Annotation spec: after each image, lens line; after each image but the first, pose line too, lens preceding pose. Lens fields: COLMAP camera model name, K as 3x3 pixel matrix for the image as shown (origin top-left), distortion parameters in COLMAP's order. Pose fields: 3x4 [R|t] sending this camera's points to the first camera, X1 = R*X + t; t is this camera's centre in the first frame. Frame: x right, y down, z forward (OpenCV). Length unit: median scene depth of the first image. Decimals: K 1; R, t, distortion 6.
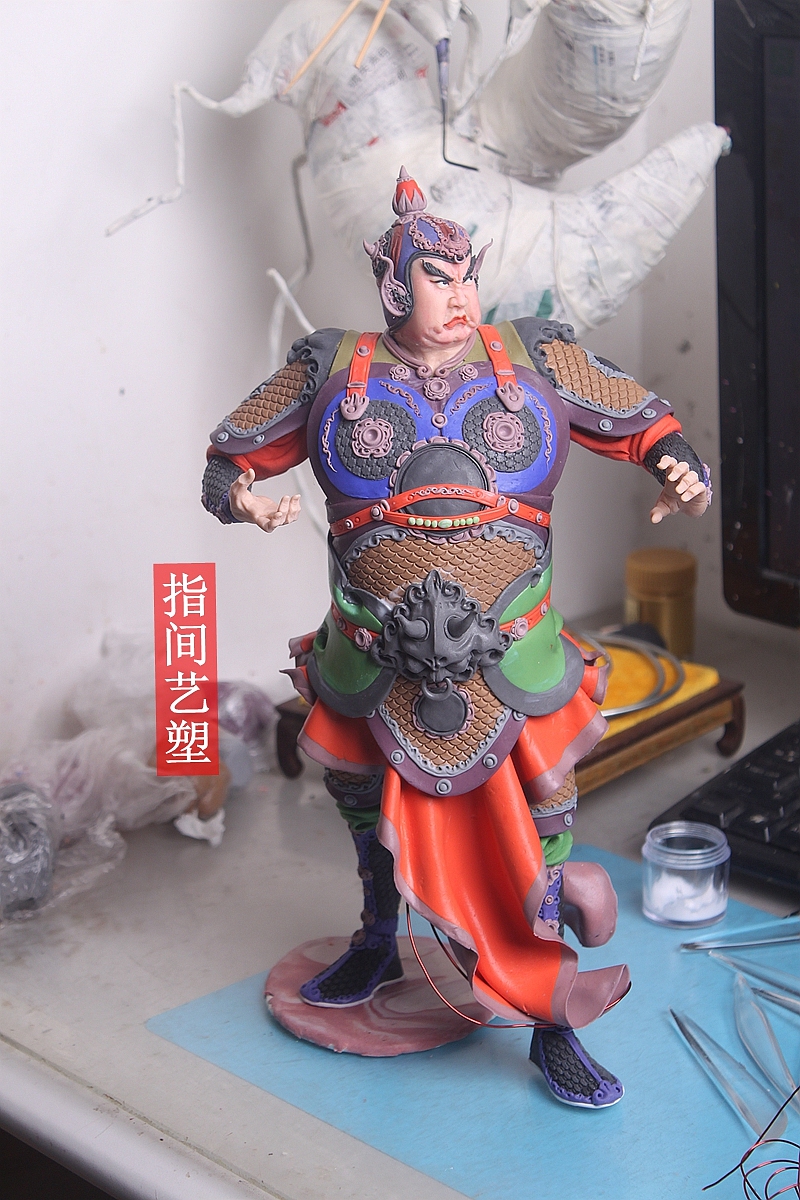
lens RADIAL K [[2818.7, 0, 400.0], [0, 2818.7, 600.0], [0, 0, 1]] dist [0.072690, 0.019462]
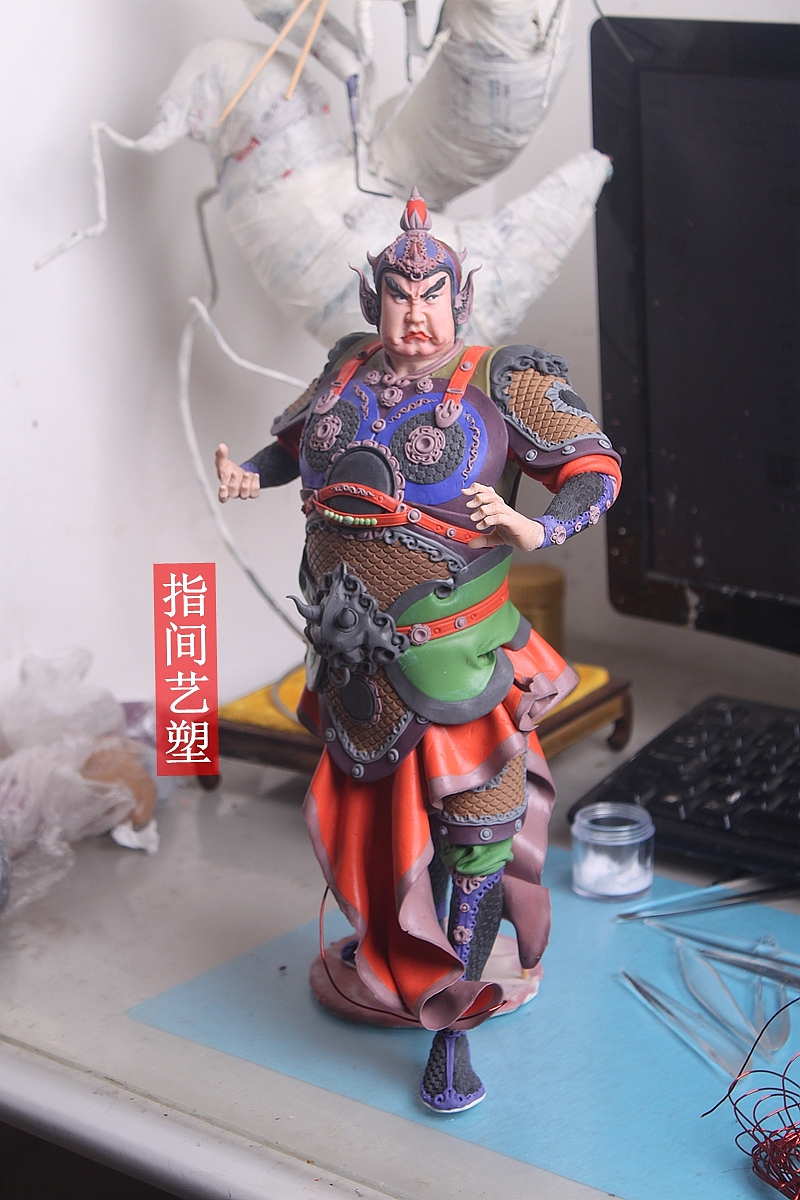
lens RADIAL K [[2818.7, 0, 400.0], [0, 2818.7, 600.0], [0, 0, 1]] dist [0.072690, 0.019462]
pose [[0.992835, -0.039919, 0.112624, -0.092144], [0.043485, 0.998622, -0.029382, 0.029545], [-0.111296, 0.034069, 0.993203, -0.048253]]
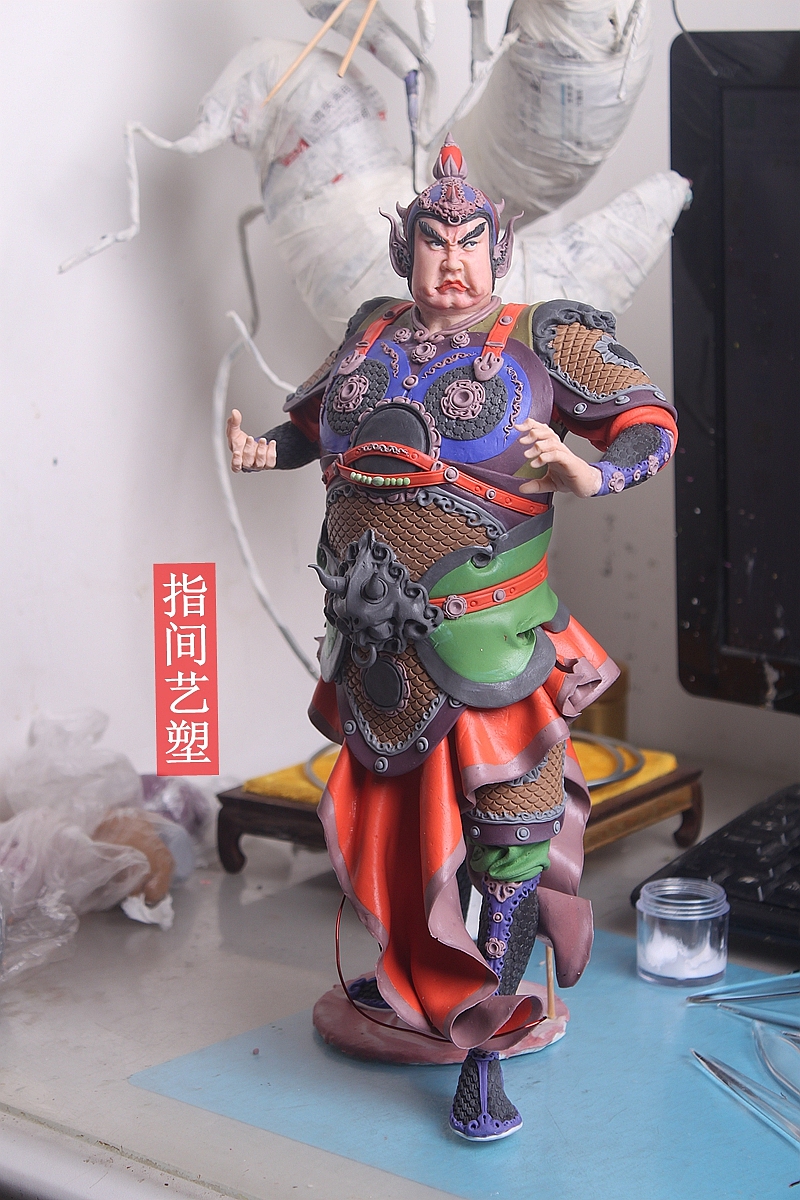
lens RADIAL K [[2818.7, 0, 400.0], [0, 2818.7, 600.0], [0, 0, 1]] dist [0.072690, 0.019462]
pose [[0.995114, -0.004438, 0.098630, -0.083605], [0.016864, 0.991948, -0.125519, 0.101876], [-0.097278, 0.126569, 0.987176, 0.060781]]
